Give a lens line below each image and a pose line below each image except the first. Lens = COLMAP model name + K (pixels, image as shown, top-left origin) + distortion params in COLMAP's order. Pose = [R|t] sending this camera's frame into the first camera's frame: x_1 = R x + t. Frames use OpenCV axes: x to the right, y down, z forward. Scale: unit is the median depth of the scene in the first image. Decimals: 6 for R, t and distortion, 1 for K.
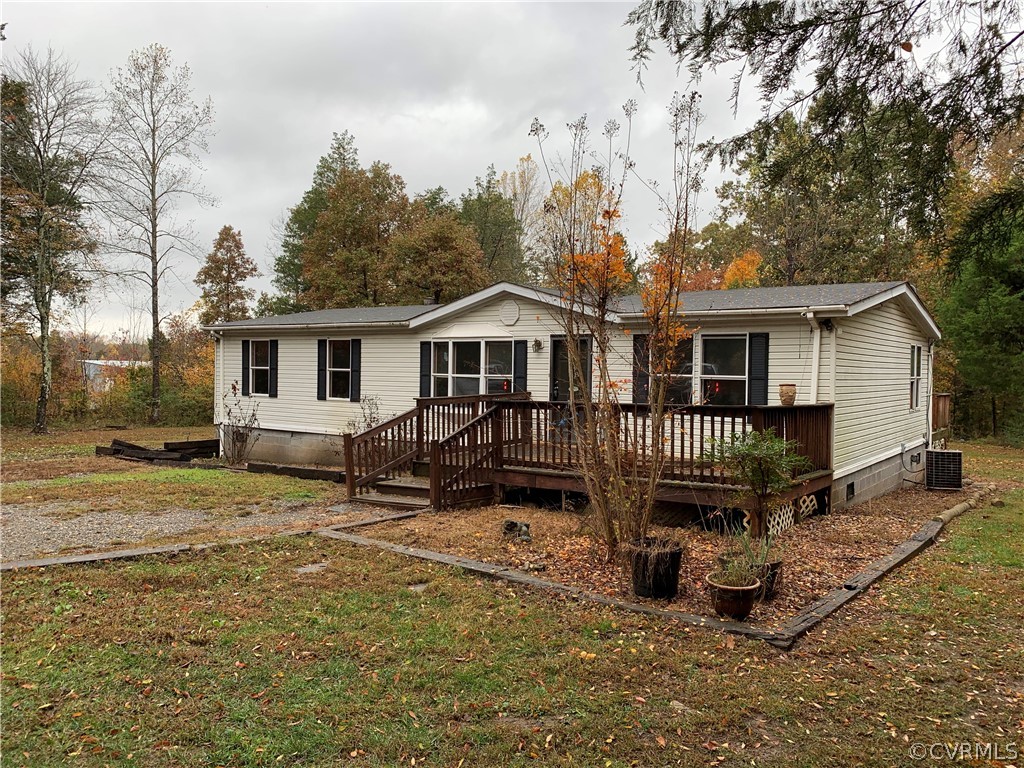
lens RADIAL K [[769.7, 0, 512.0], [0, 769.7, 384.0], [0, 0, 1]] dist [-0.003894, -0.000256]
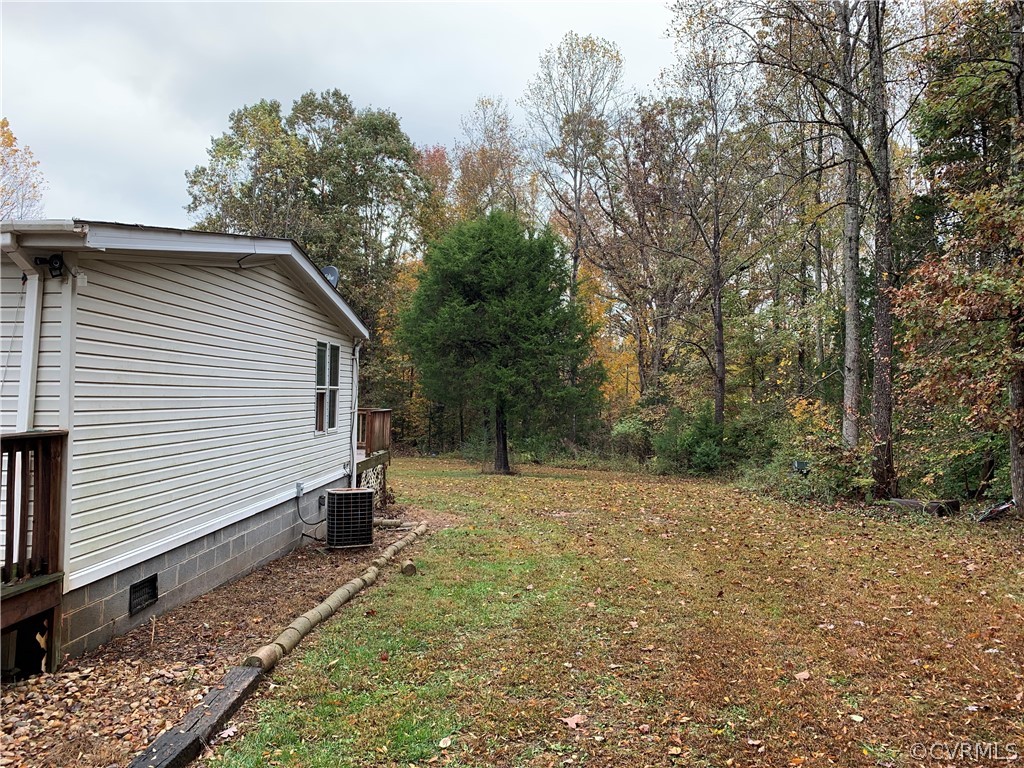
lens RADIAL K [[769.7, 0, 512.0], [0, 769.7, 384.0], [0, 0, 1]] dist [-0.003894, -0.000256]
pose [[0.819641, 0.011179, 0.572769, 0.271308], [0.001387, 0.999768, -0.021498, 0.004646], [-0.572876, 0.018415, 0.819435, 0.330258]]
